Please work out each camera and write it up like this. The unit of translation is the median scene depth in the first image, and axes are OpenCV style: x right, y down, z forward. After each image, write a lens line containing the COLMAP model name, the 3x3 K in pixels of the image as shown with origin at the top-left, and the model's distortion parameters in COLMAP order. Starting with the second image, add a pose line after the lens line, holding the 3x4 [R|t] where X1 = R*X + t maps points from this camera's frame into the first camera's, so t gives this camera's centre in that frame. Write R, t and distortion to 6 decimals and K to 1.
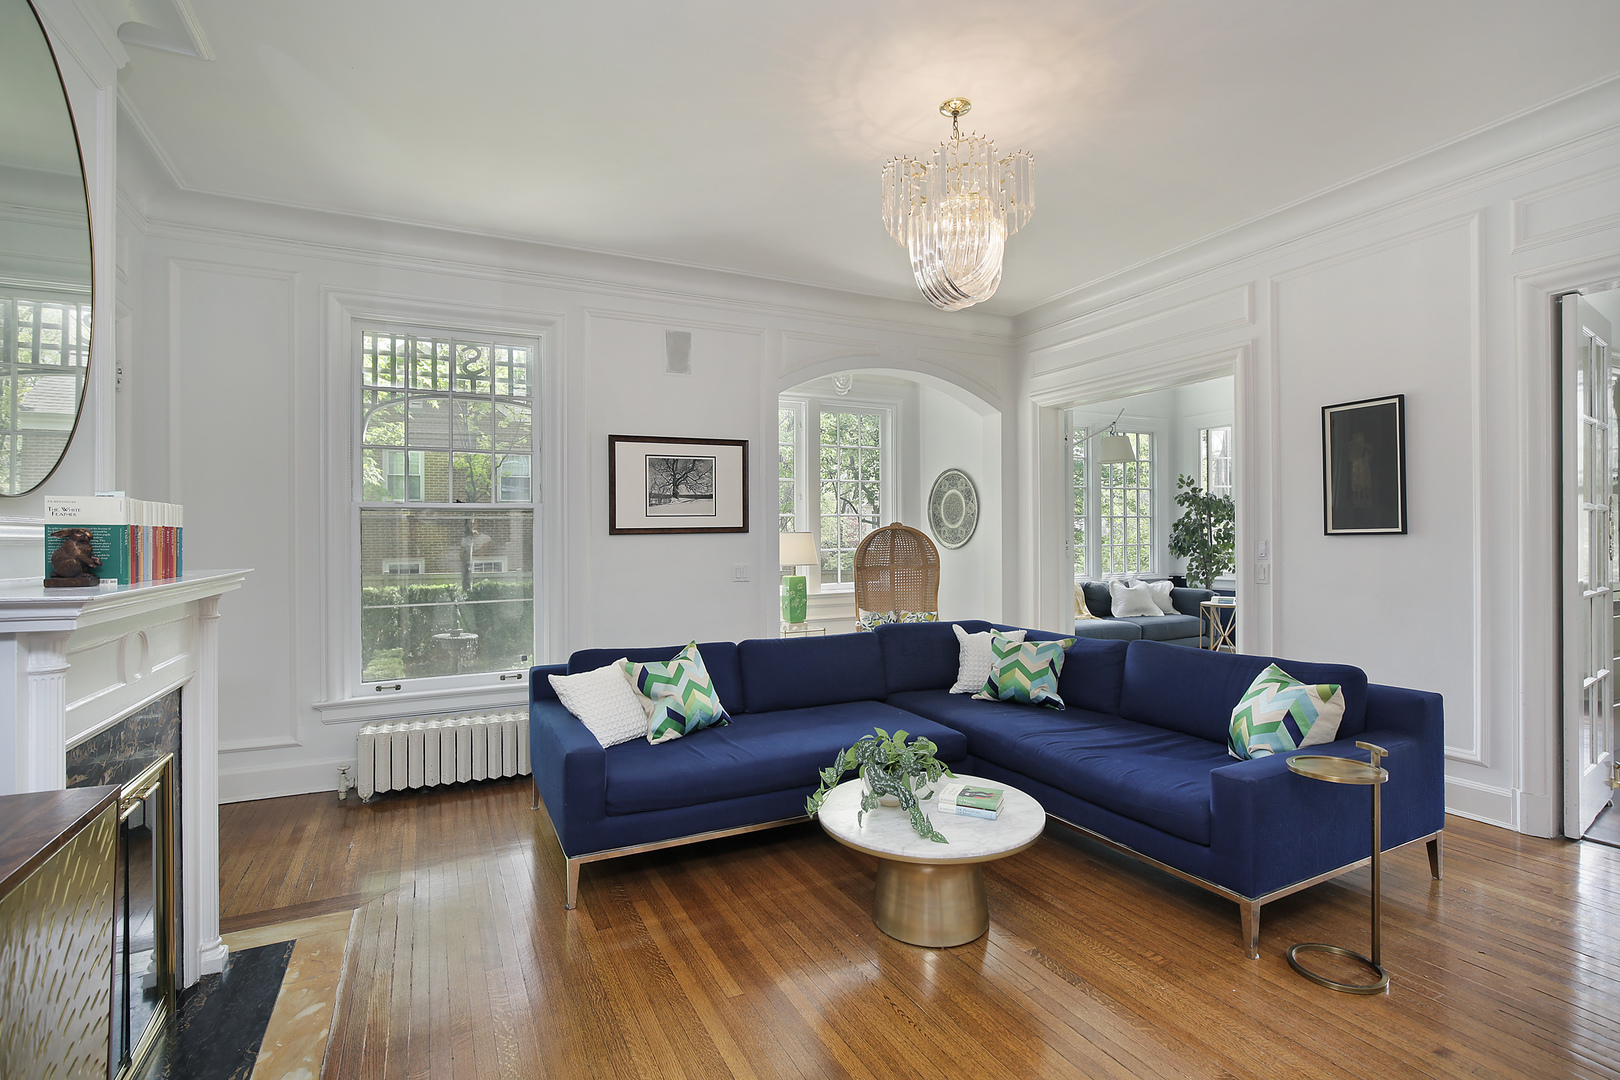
lens RADIAL K [[748.4, 0, 808.1], [0, 748.4, 540.0], [0, 0, 1]] dist [-0.000858, 0.000107]
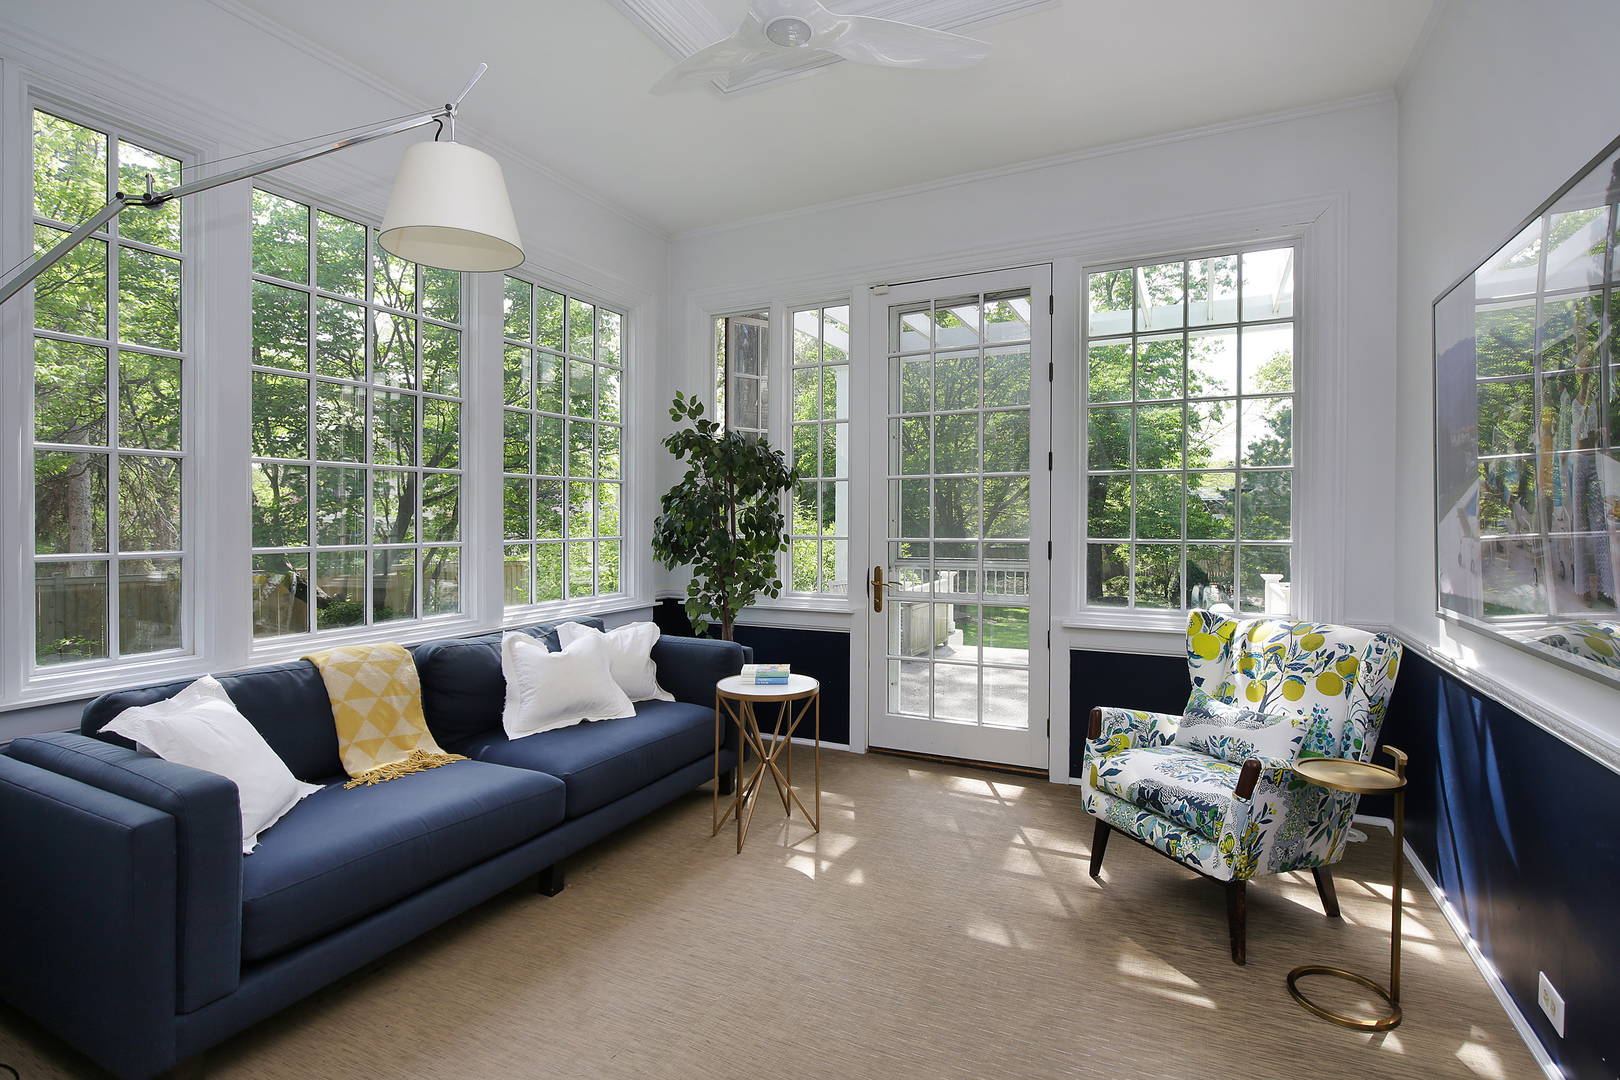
lens RADIAL K [[748.4, 0, 815.7], [0, 748.4, 535.0], [0, 0, 1]] dist [-0.000858, 0.000107]
pose [[0.805339, 0.004677, 0.592796, 0.290794], [-0.007932, 0.999964, 0.002887, 0.001197], [-0.592762, -0.007027, 0.805347, 0.571751]]
